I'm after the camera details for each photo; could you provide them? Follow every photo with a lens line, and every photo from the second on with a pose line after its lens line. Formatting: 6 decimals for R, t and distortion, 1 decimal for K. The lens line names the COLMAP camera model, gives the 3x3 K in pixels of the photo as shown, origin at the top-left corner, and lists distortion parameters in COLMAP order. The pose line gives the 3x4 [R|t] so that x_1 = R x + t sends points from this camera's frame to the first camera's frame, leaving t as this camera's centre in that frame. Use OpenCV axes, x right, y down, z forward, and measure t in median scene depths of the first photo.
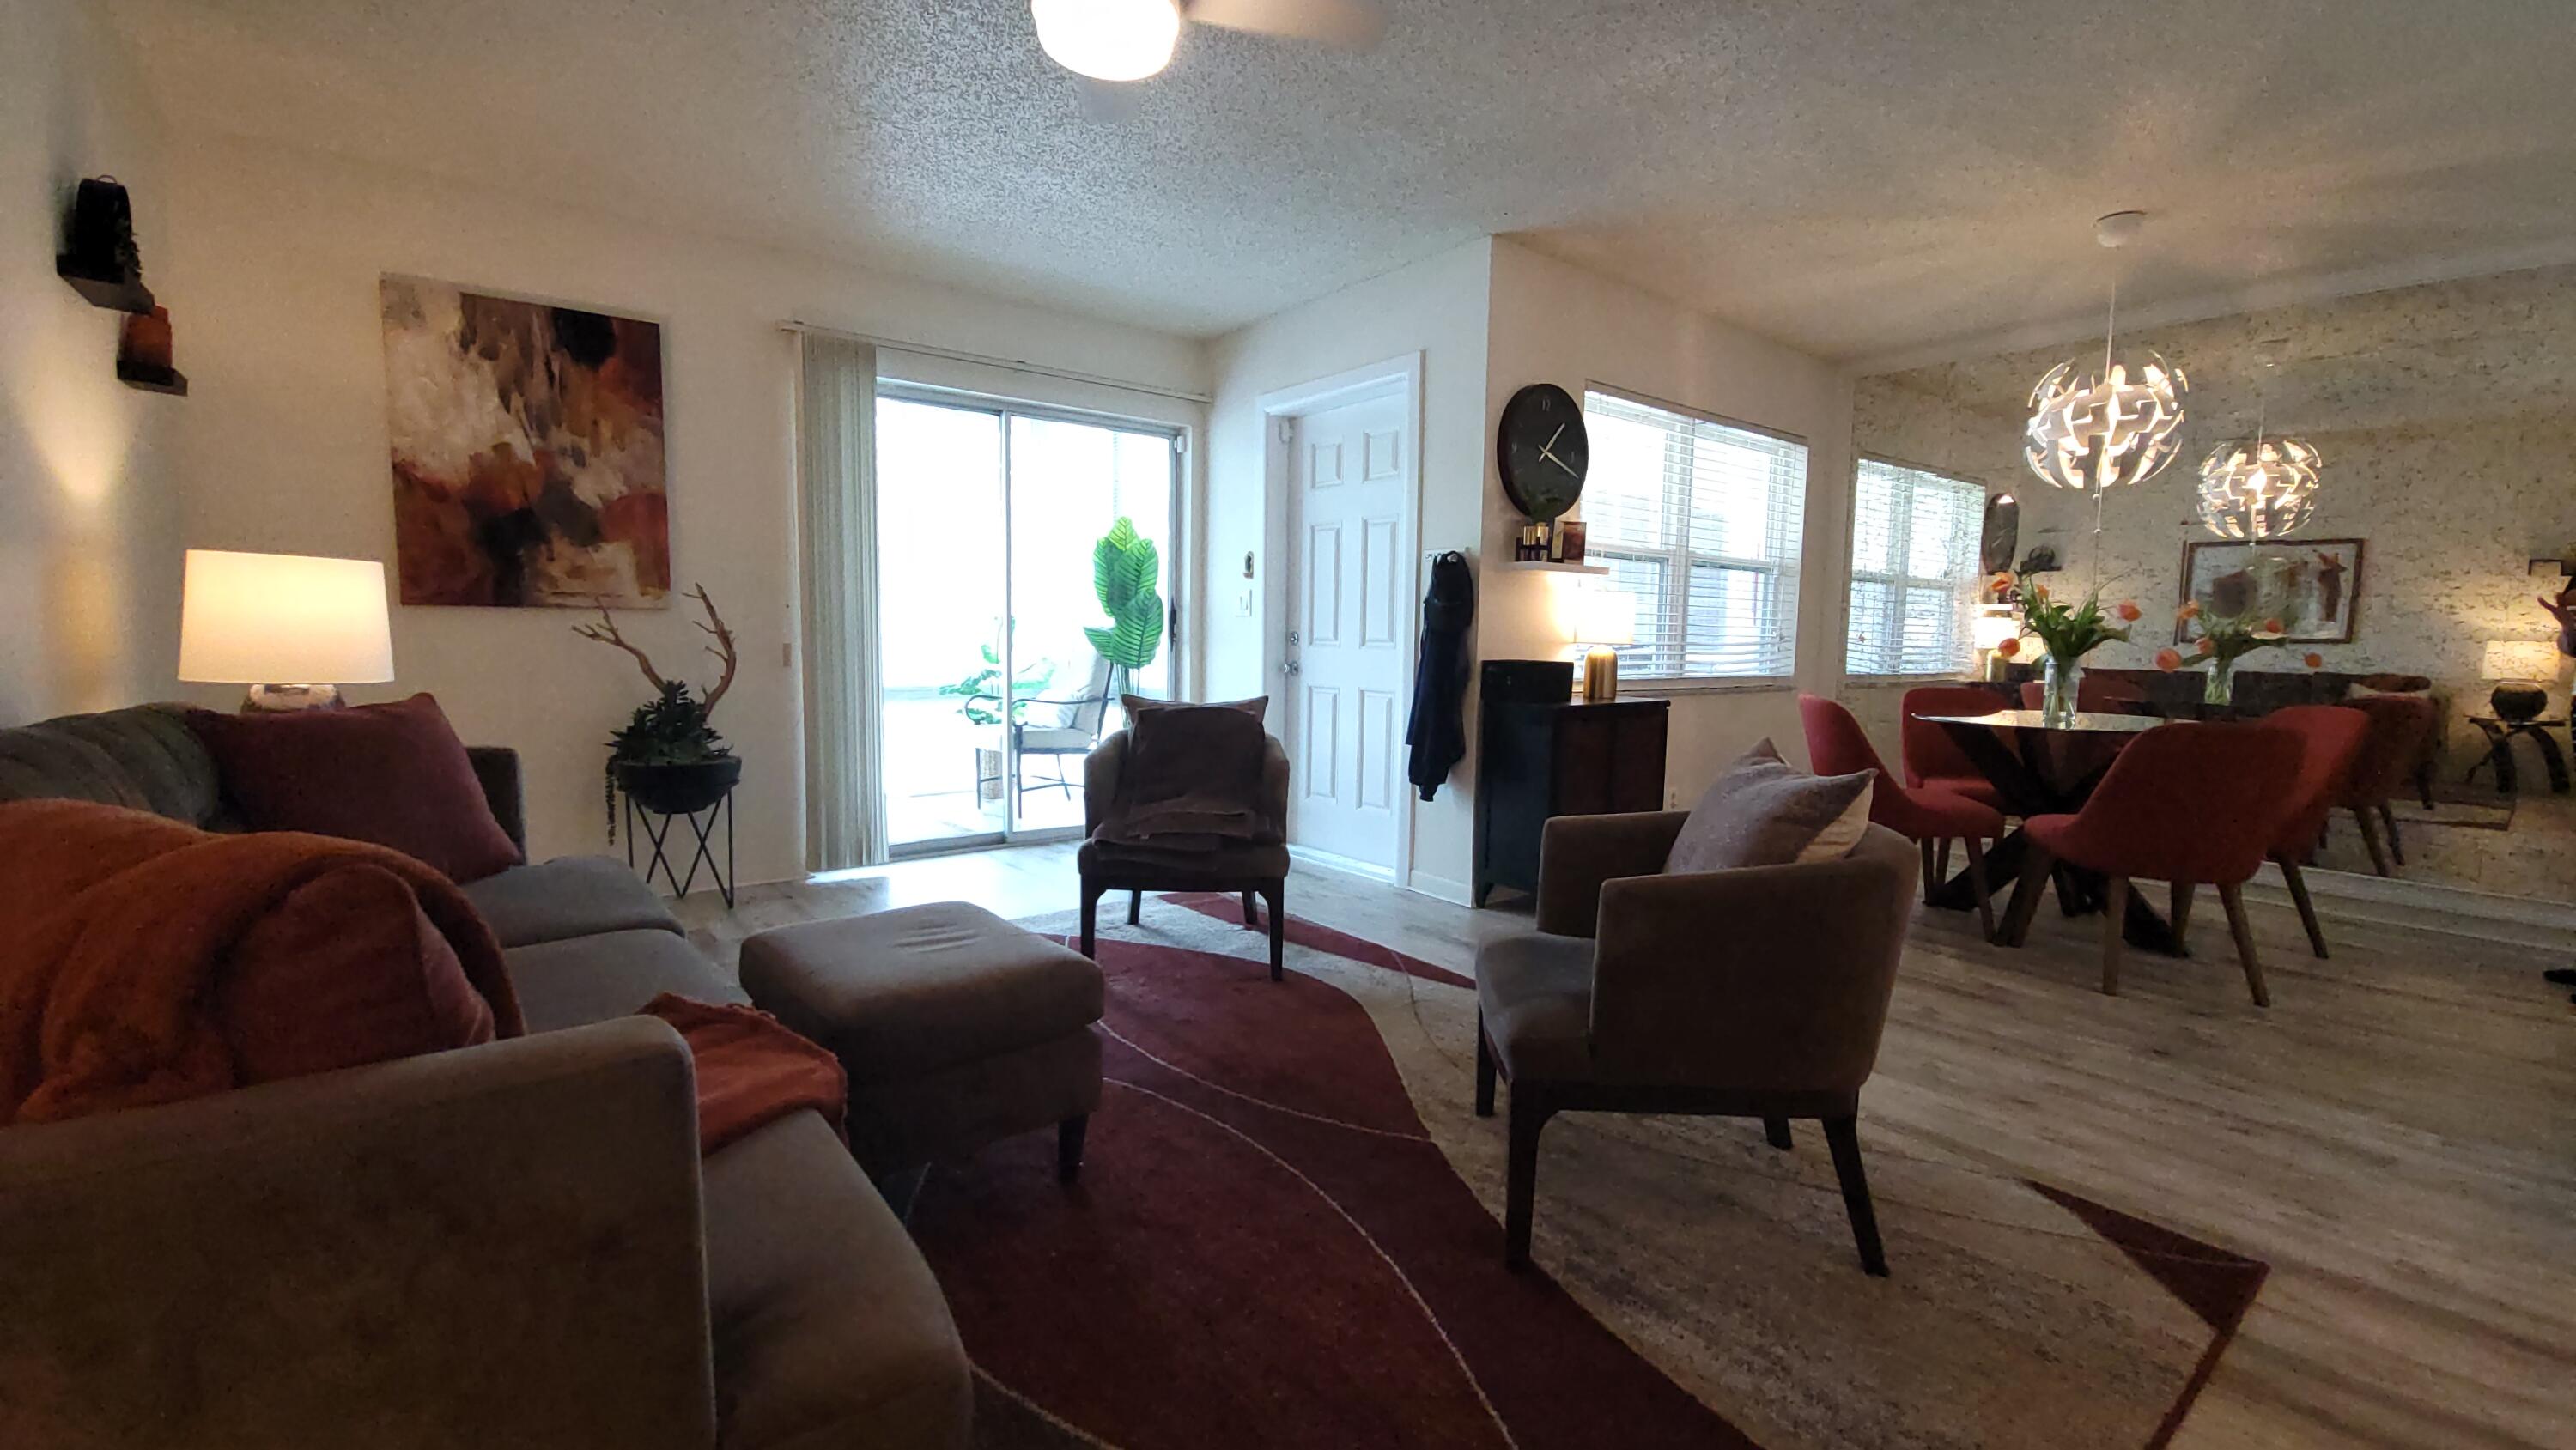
lens RADIAL K [[1078.3, 0, 1288.0], [0, 1078.3, 725.0], [0, 0, 1]] dist [0.012593, 0.000245]
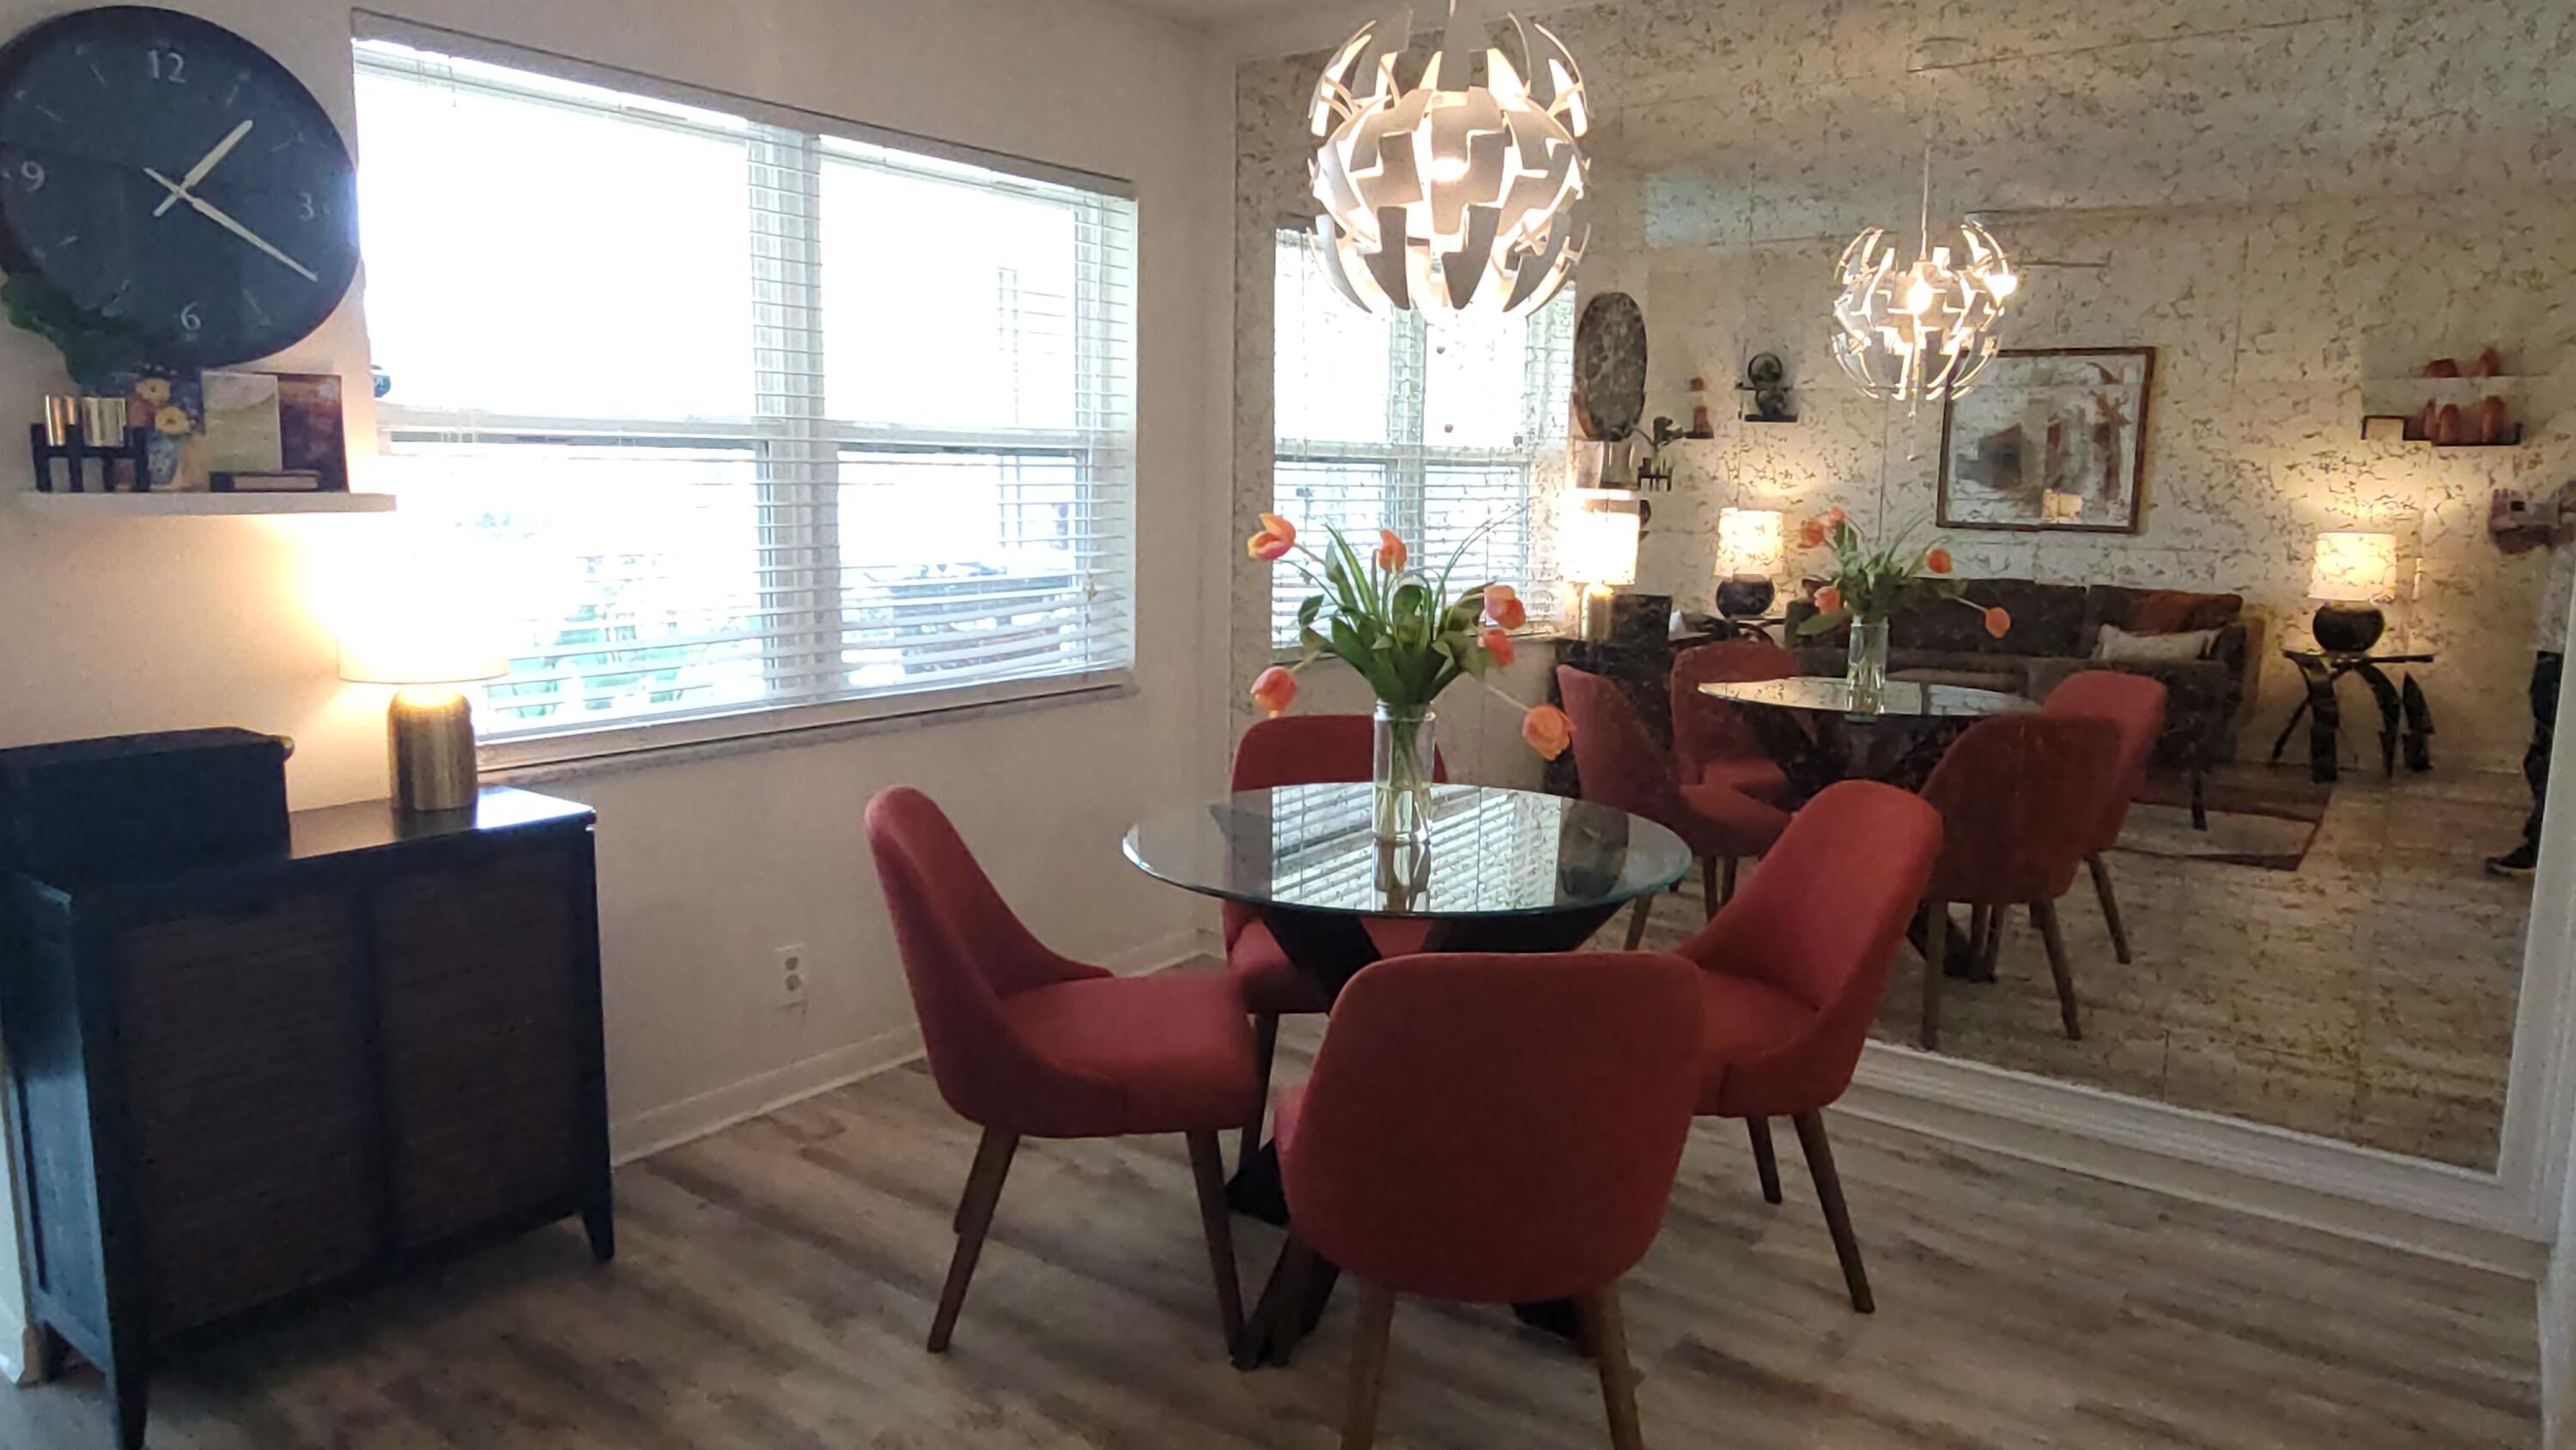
lens RADIAL K [[1770.6, 0, 1288.0], [0, 1770.6, 725.0], [0, 0, 1]] dist [-0.033859, 0.000727]
pose [[0.963724, -0.038621, 0.264090, 0.356297], [0.022348, 0.997677, 0.064351, -0.077558], [-0.265962, -0.056115, 0.962349, 0.233575]]
